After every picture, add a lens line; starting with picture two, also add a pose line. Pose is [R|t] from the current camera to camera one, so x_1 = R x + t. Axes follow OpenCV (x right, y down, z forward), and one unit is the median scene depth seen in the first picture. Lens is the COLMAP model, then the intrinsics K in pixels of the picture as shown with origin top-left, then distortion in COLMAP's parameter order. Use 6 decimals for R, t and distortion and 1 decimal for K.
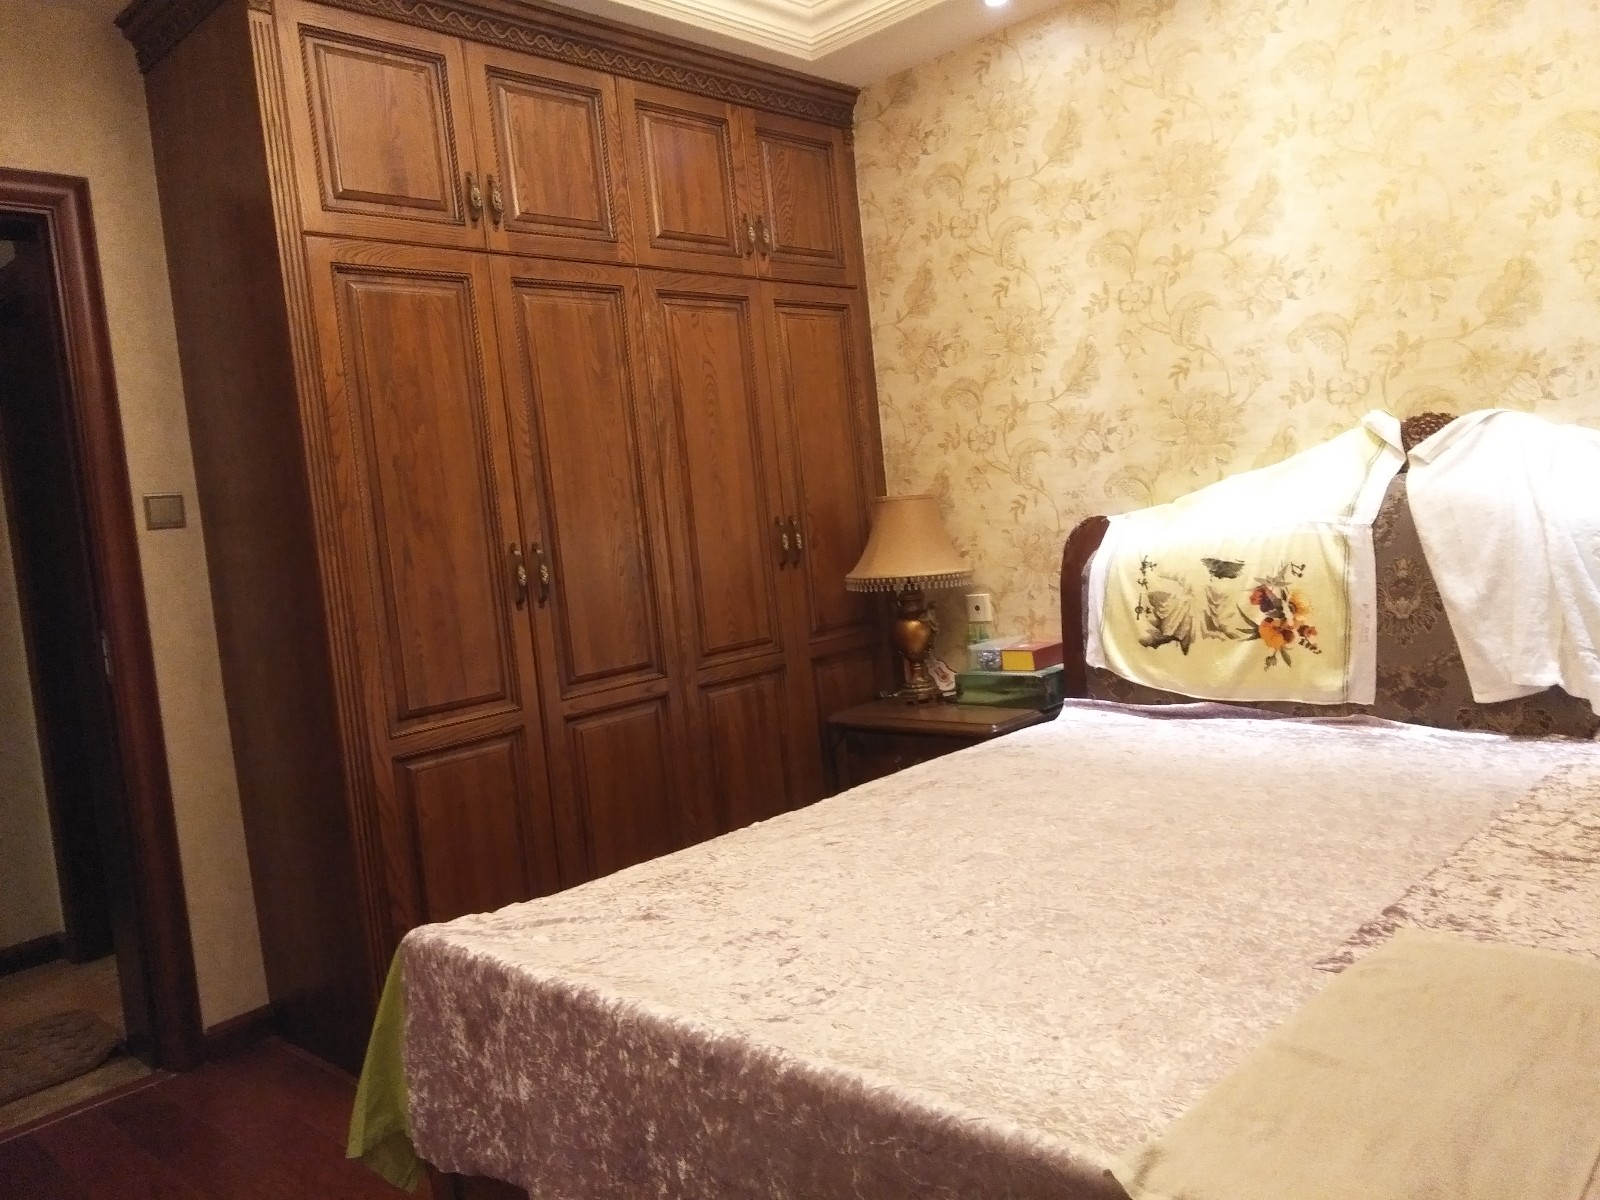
lens RADIAL K [[1185.6, 0, 800.0], [0, 1185.6, 600.0], [0, 0, 1]] dist [0.003327, 0.001935]
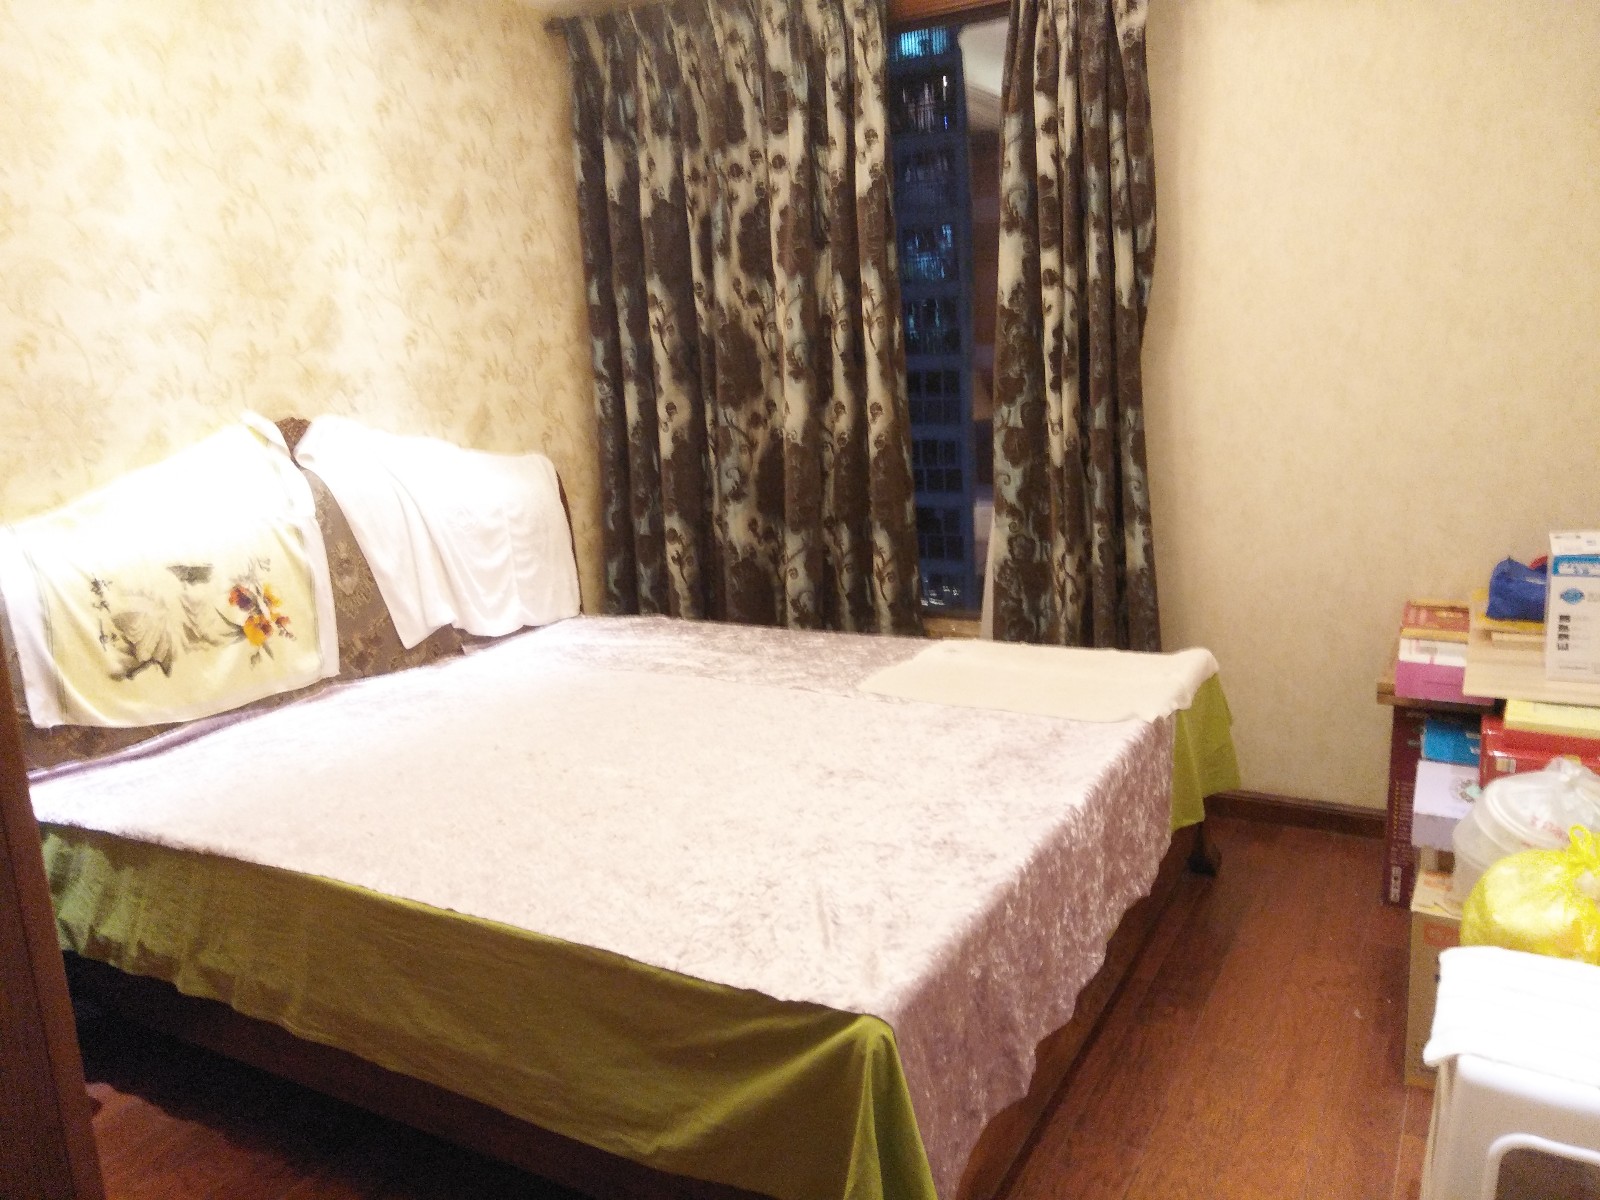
lens RADIAL K [[1185.6, 0, 800.0], [0, 1185.6, 600.0], [0, 0, 1]] dist [0.003327, 0.001935]
pose [[-0.220072, -0.093667, 0.970976, -0.656673], [0.139867, 0.982064, 0.126438, -0.057927], [-0.965404, 0.163633, -0.203024, 0.742479]]
